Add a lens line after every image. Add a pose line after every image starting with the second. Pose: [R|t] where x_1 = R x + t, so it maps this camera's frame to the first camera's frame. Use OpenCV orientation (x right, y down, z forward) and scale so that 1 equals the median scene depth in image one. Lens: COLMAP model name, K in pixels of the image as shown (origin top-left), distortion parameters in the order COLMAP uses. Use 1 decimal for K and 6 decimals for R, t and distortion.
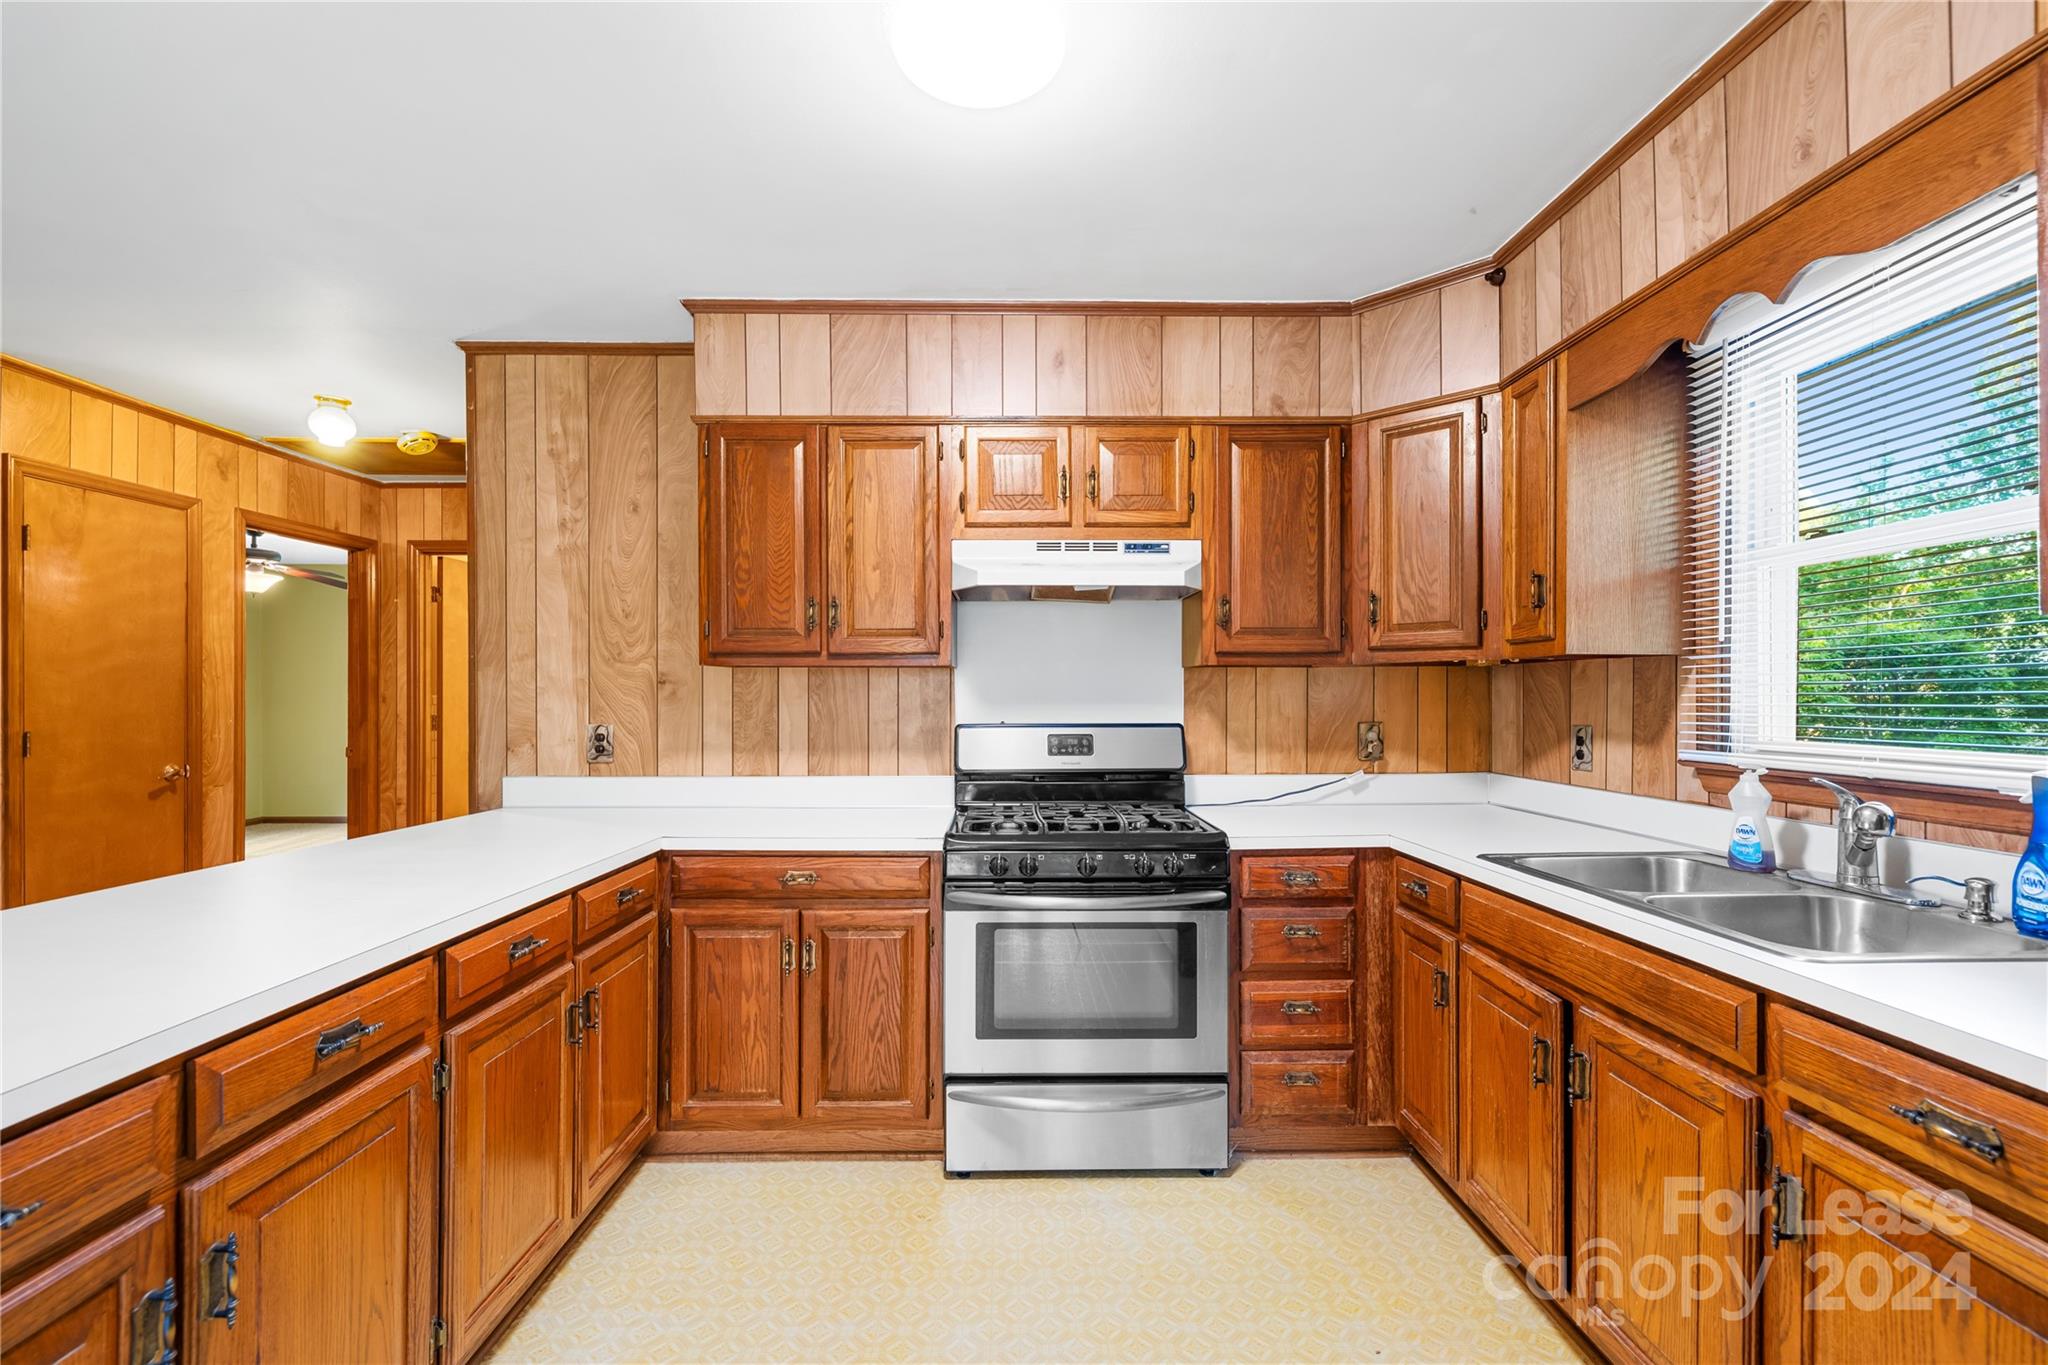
lens RADIAL K [[865.9, 0, 1024.0], [0, 865.9, 695.2], [0, 0, 1]] dist [-0.004526, 0.001296]
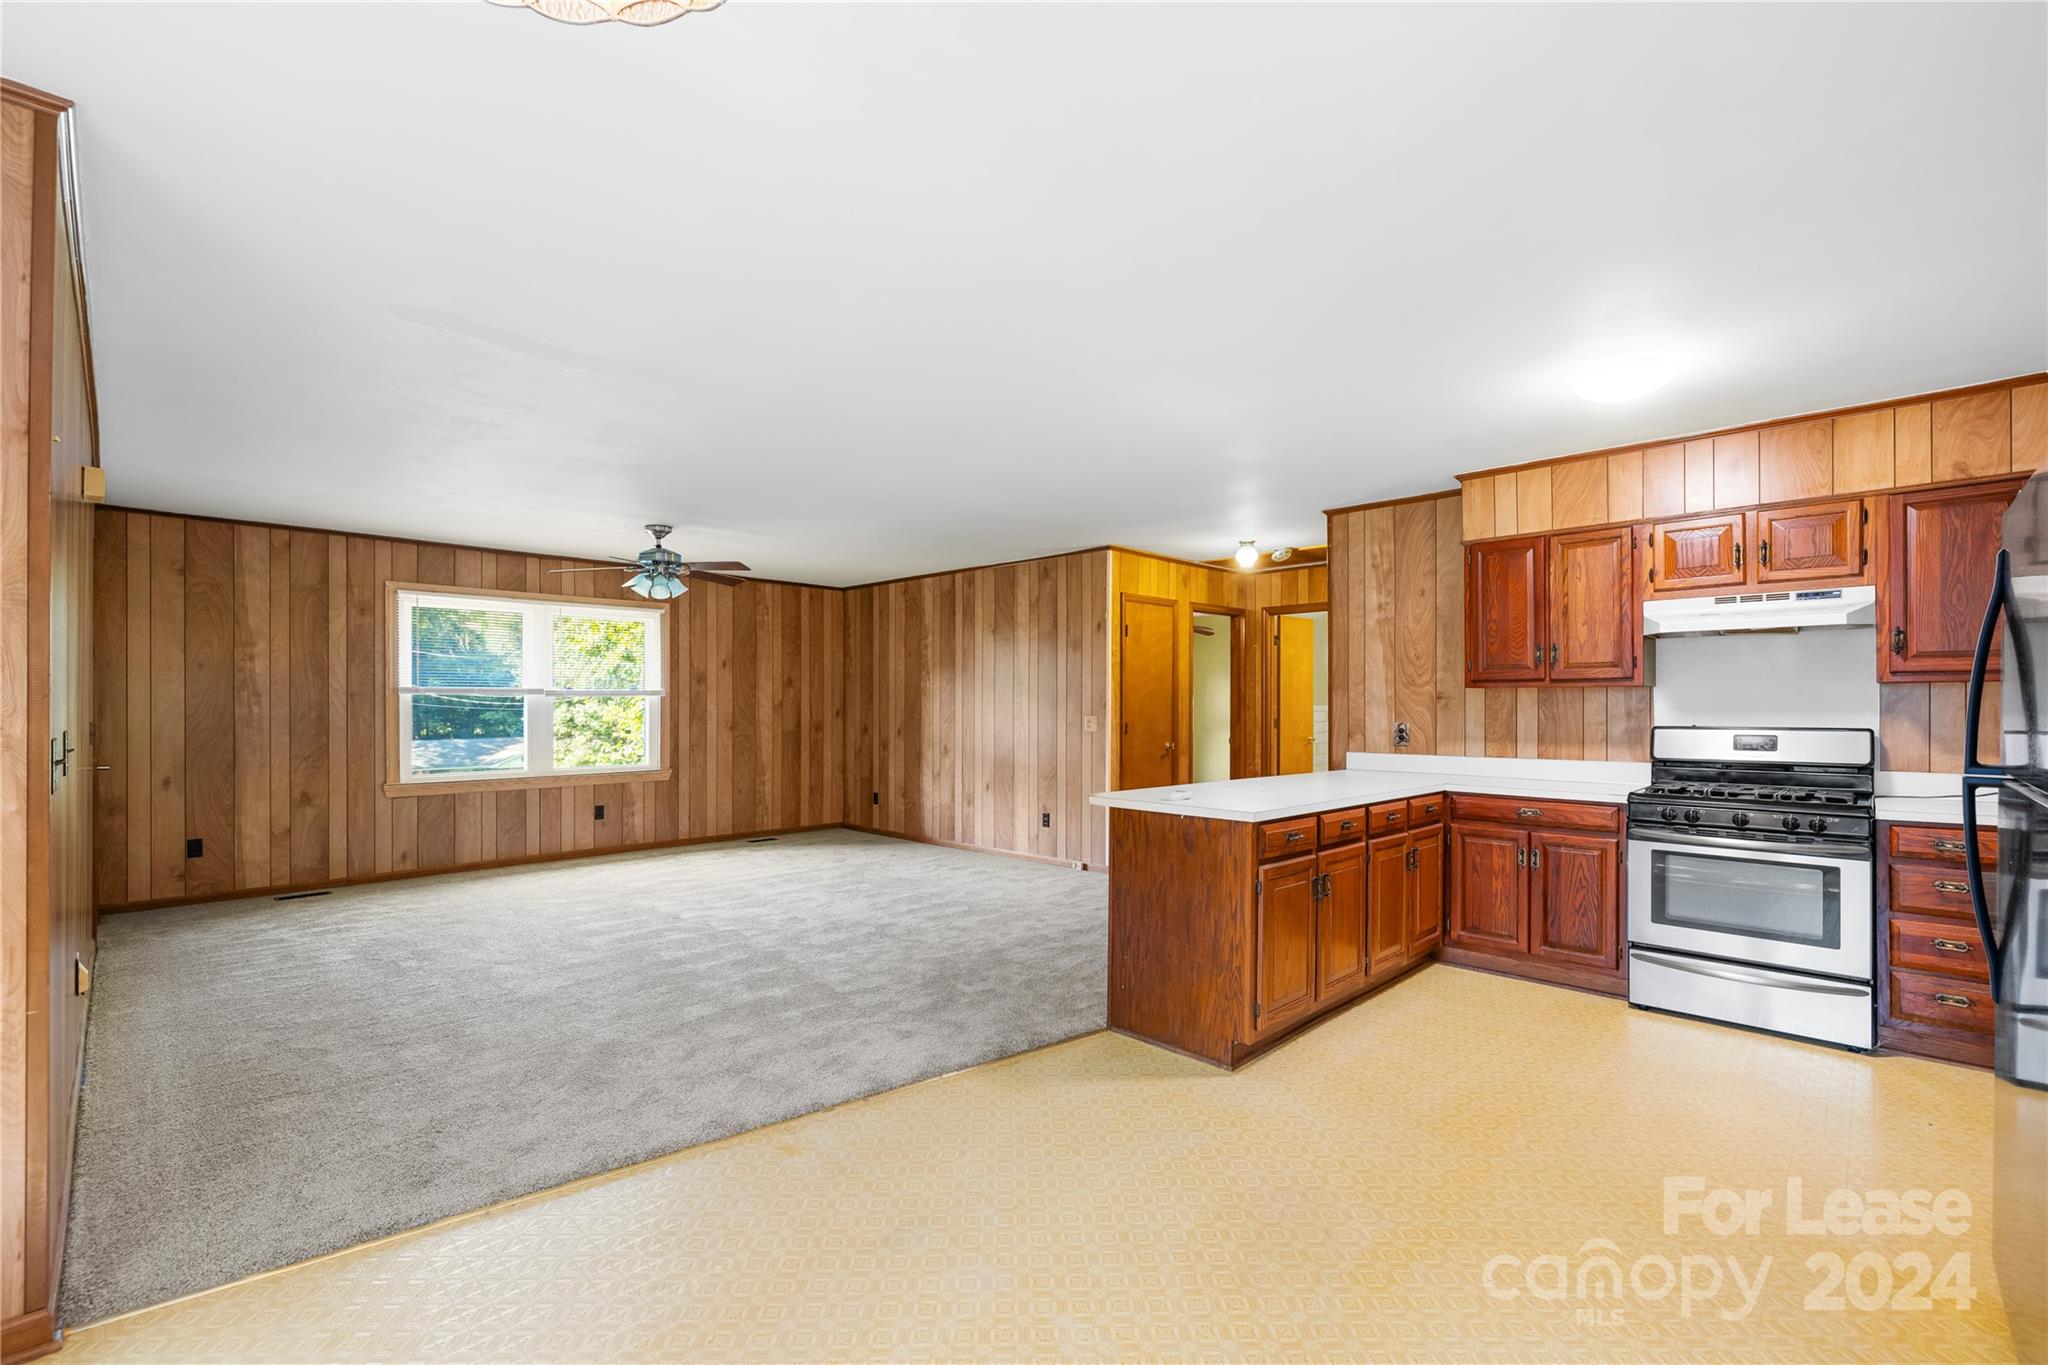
lens RADIAL K [[892.8, 0, 1042.0], [0, 892.8, 705.6], [0, 0, 1]] dist [0.005678, 0.000464]
pose [[0.717182, 0.000187, -0.696886, 0.247908], [-0.000501, 1.000000, -0.000248, 0.000882], [0.696885, 0.000527, 0.717182, -0.824584]]
